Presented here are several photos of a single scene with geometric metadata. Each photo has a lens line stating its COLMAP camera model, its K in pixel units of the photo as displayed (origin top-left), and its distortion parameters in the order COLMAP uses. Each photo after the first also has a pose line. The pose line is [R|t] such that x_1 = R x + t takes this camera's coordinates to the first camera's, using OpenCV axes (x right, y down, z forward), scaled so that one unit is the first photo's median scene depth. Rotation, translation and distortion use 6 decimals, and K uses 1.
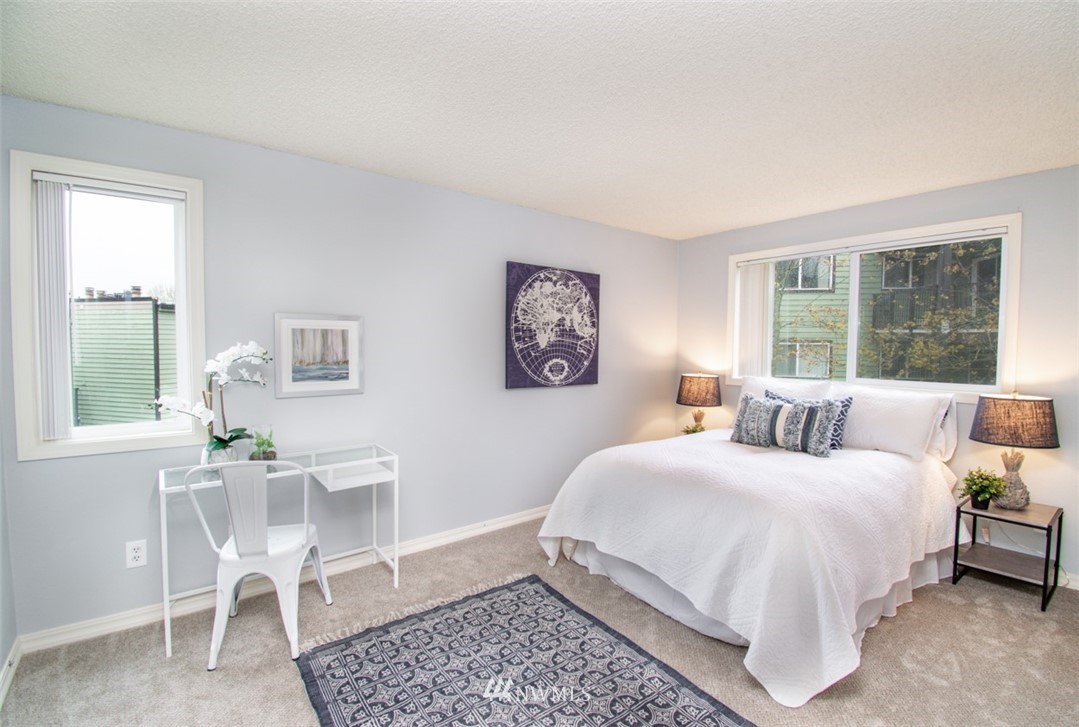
lens RADIAL K [[486.1, 0, 539.5], [0, 486.1, 363.5], [0, 0, 1]] dist [-0.000204, -0.000066]
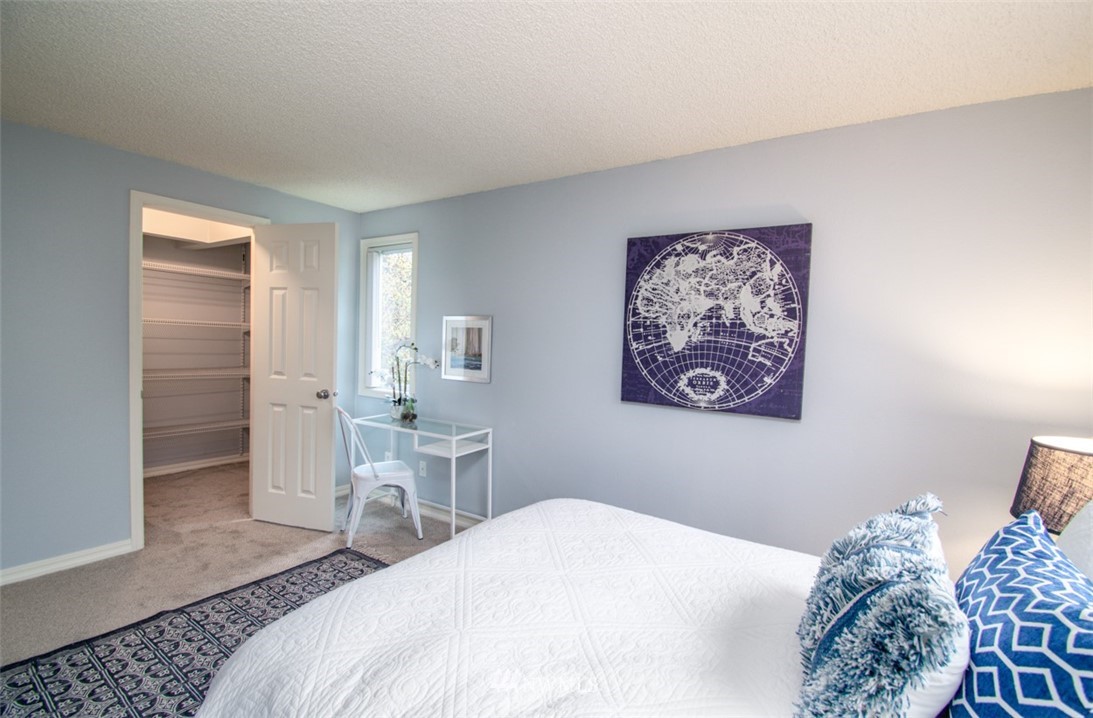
lens RADIAL K [[469.3, 0, 546.5], [0, 469.3, 359.0], [0, 0, 1]] dist [0.000088, 0.000020]
pose [[0.339316, 0.040381, -0.939805, 0.572122], [-0.067617, 0.997541, 0.018449, -0.019949], [0.938239, 0.057287, 0.341212, 0.588812]]
